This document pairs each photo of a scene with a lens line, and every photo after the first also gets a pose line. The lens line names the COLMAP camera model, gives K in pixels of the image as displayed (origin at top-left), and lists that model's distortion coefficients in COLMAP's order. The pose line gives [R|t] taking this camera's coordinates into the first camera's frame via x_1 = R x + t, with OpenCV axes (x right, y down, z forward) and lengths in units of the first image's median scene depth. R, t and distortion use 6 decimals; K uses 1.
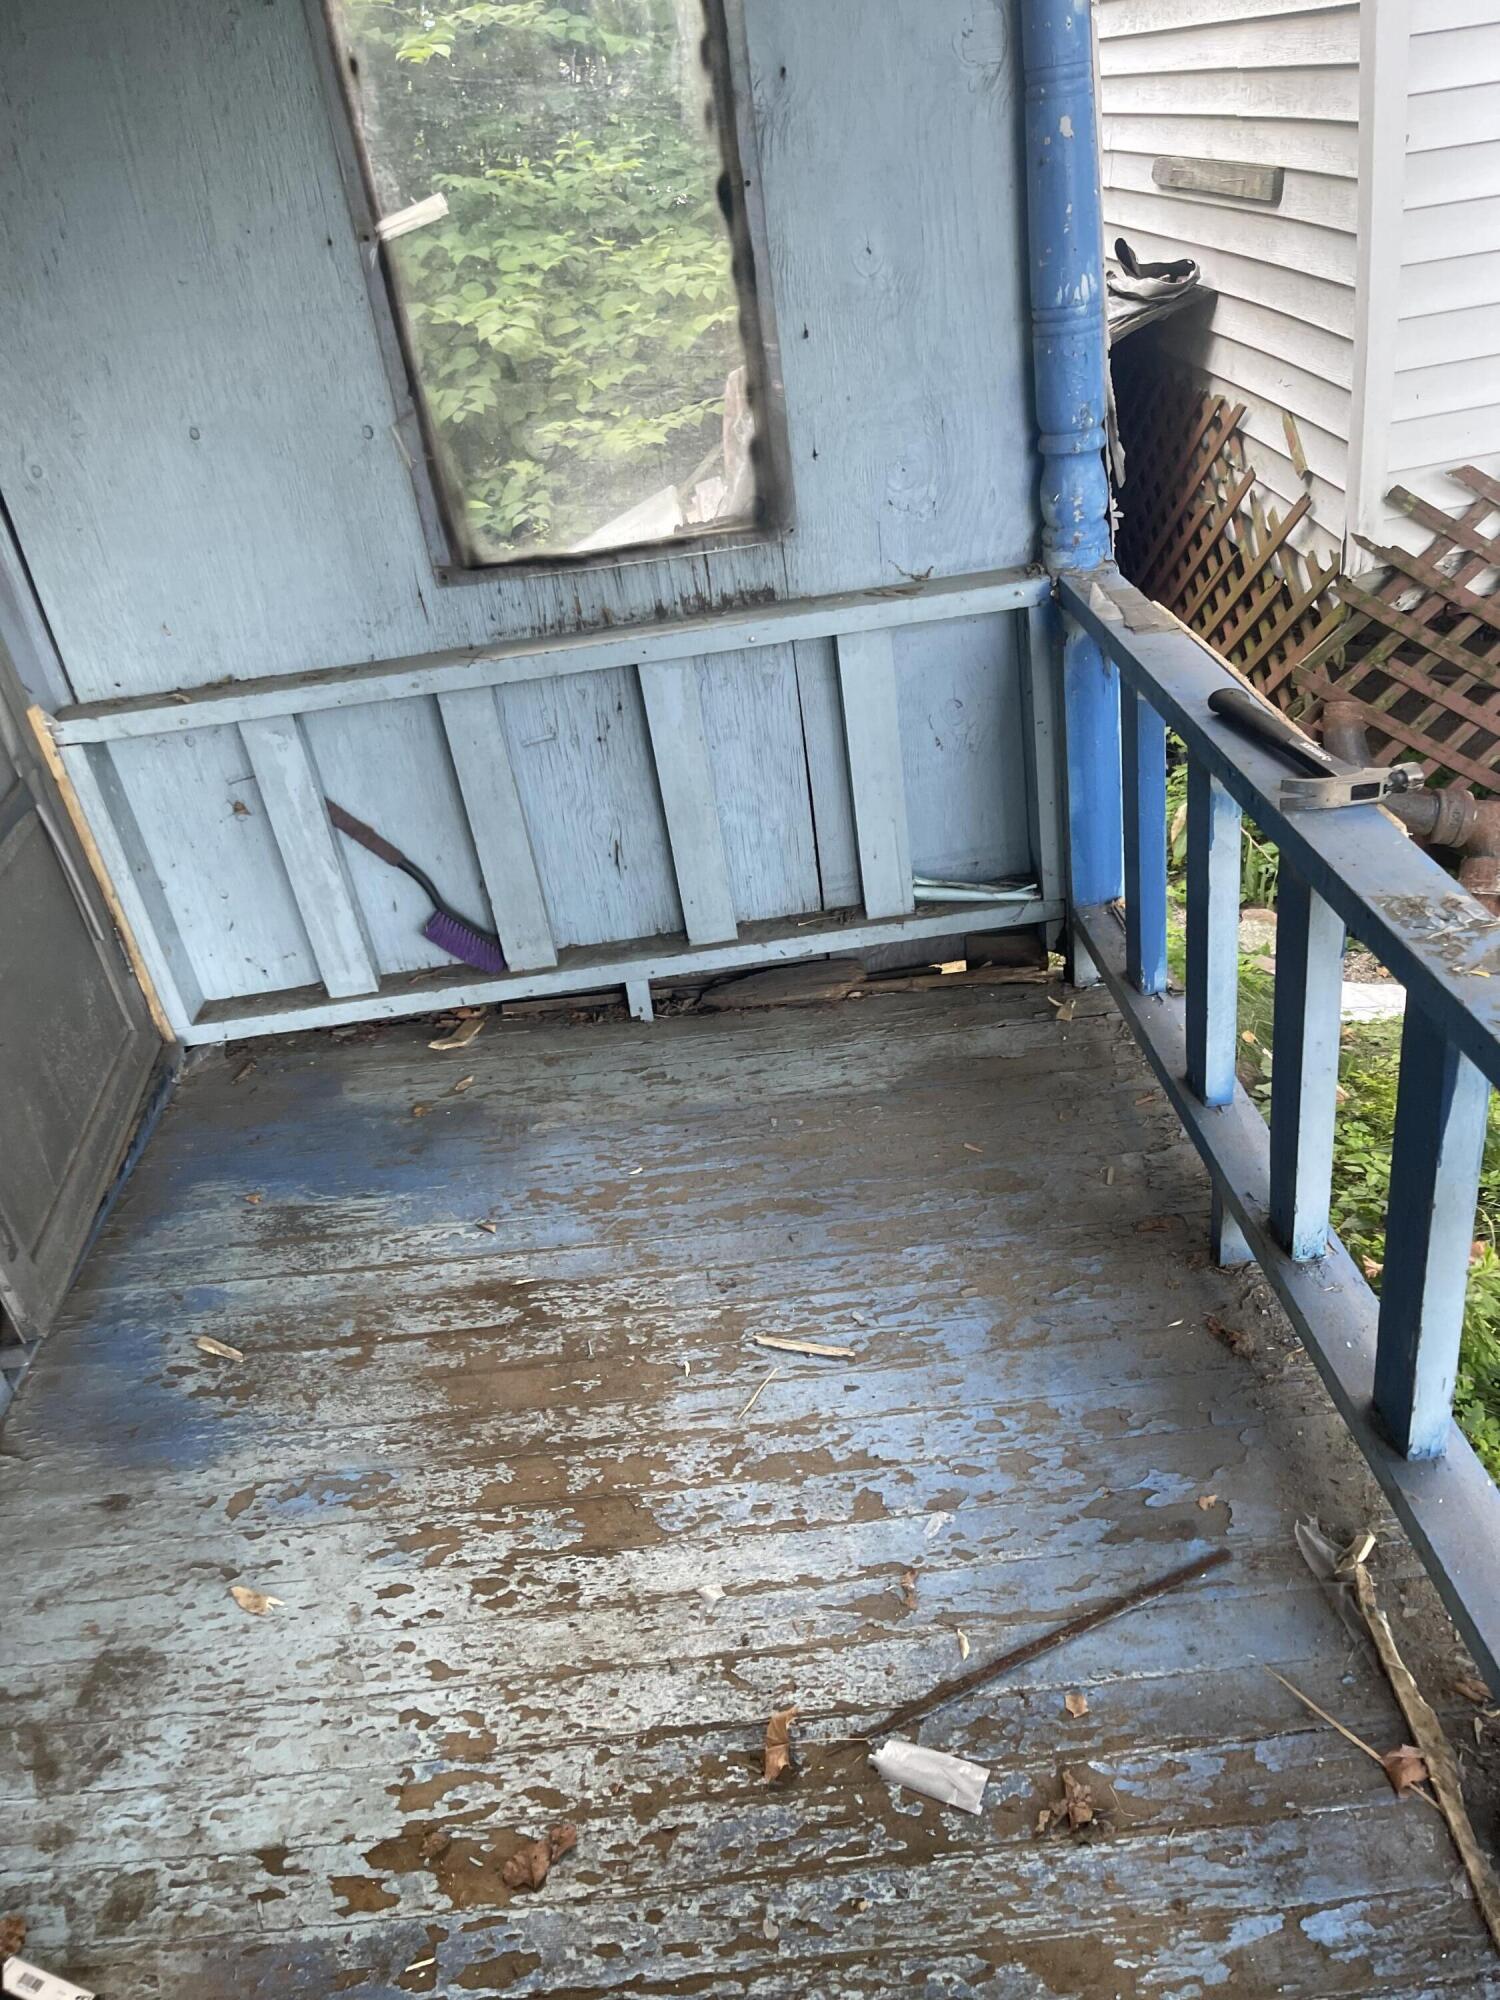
lens RADIAL K [[1507.9, 0, 760.5], [0, 1507.9, 994.7], [0, 0, 1]] dist [0.060180, -0.080273]
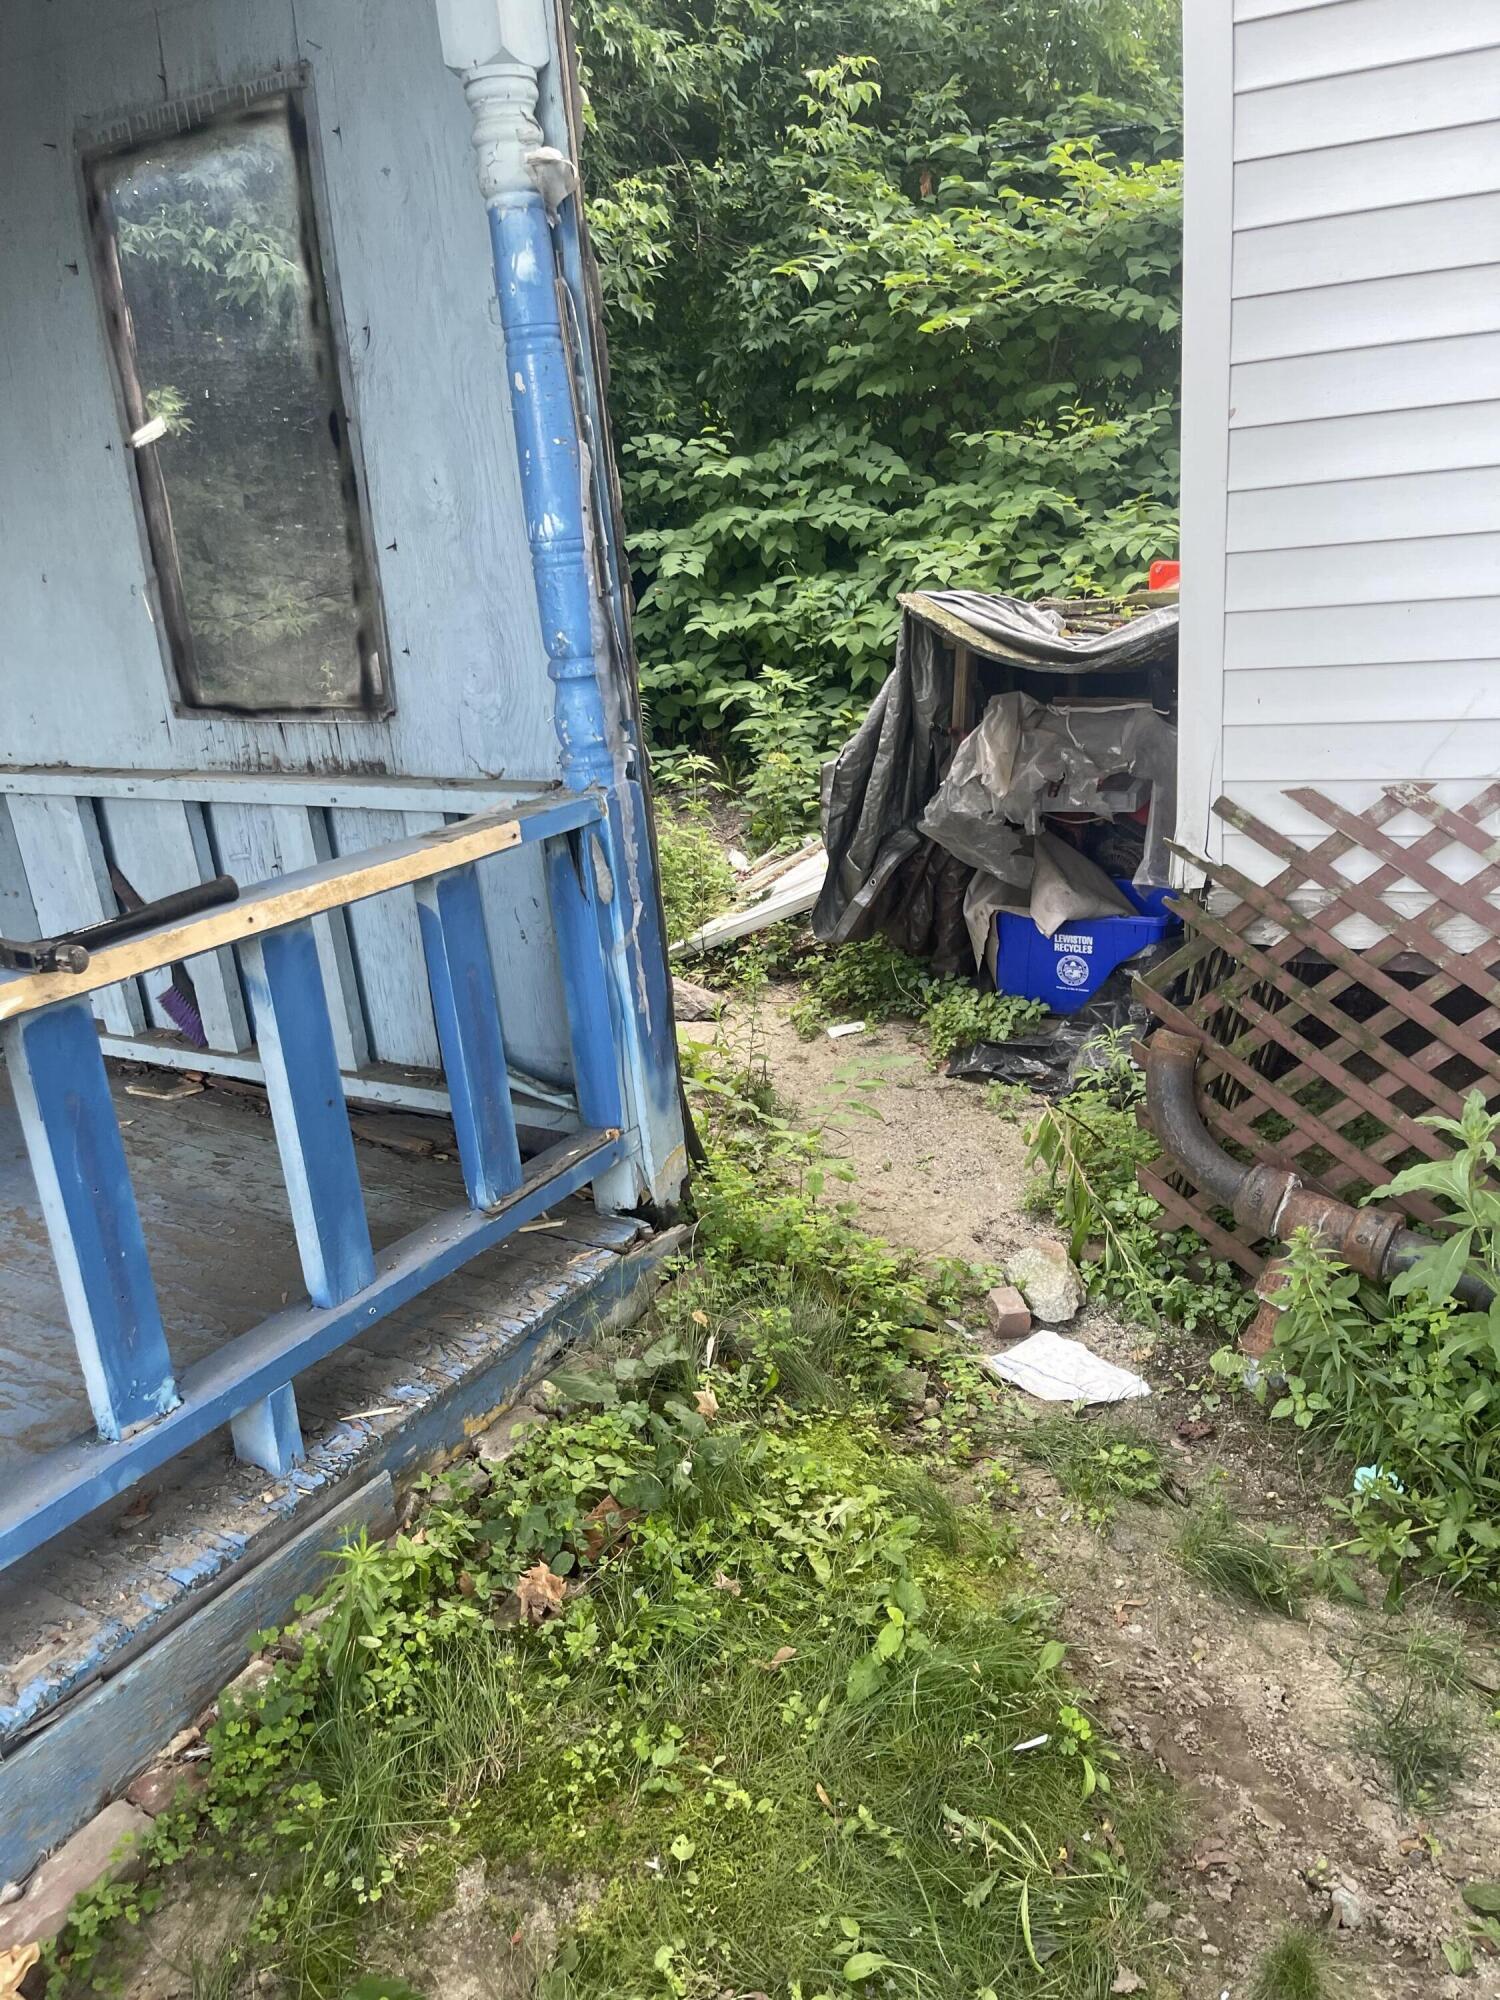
lens RADIAL K [[1507.9, 0, 750.9], [0, 1507.9, 1001.4], [0, 0, 1]] dist [0.060180, -0.080273]
pose [[0.827175, 0.235273, -0.510322, 0.835651], [-0.303942, 0.951151, -0.054148, -0.123456], [0.472654, 0.199898, 0.858277, 0.208845]]
